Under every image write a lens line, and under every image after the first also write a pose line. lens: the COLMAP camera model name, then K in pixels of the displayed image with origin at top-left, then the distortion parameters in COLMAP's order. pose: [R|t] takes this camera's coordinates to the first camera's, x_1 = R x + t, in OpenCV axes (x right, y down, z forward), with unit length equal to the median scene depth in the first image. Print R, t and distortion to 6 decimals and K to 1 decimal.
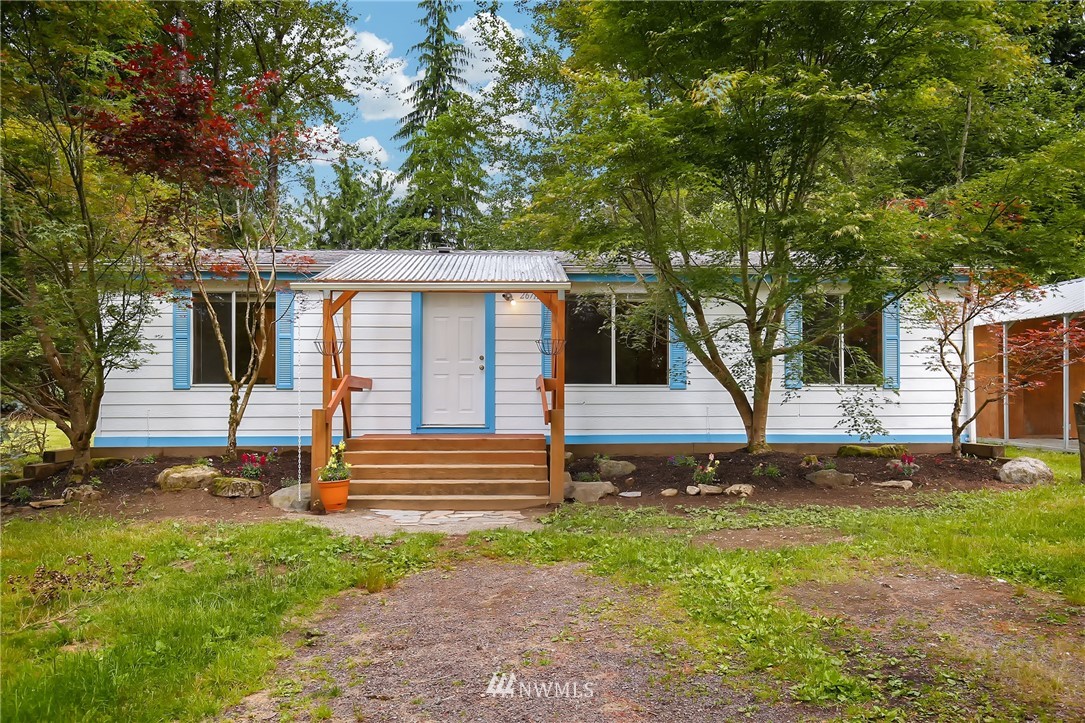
lens RADIAL K [[783.7, 0, 546.5], [0, 783.7, 365.7], [0, 0, 1]] dist [0.037069, 0.011387]
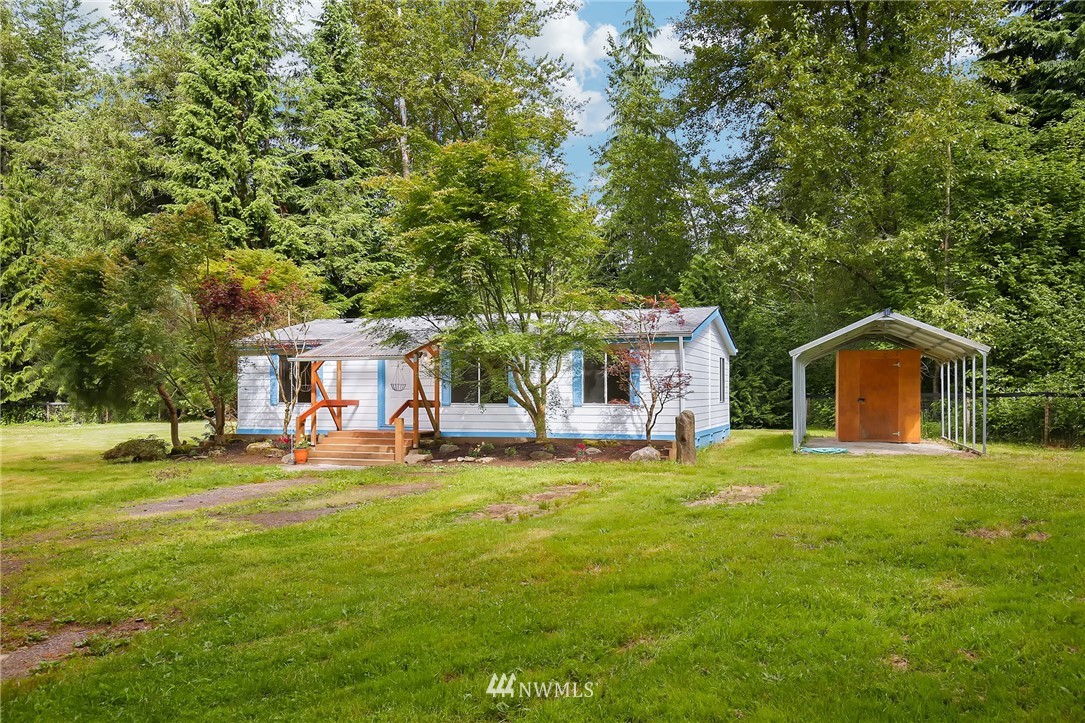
lens RADIAL K [[783.7, 0, 546.5], [0, 783.7, 365.7], [0, 0, 1]] dist [0.037069, 0.011387]
pose [[0.953099, -0.012243, -0.302410, 0.840940], [0.011106, 0.999923, -0.005482, -0.053678], [0.302454, 0.001866, 0.953162, -0.709395]]
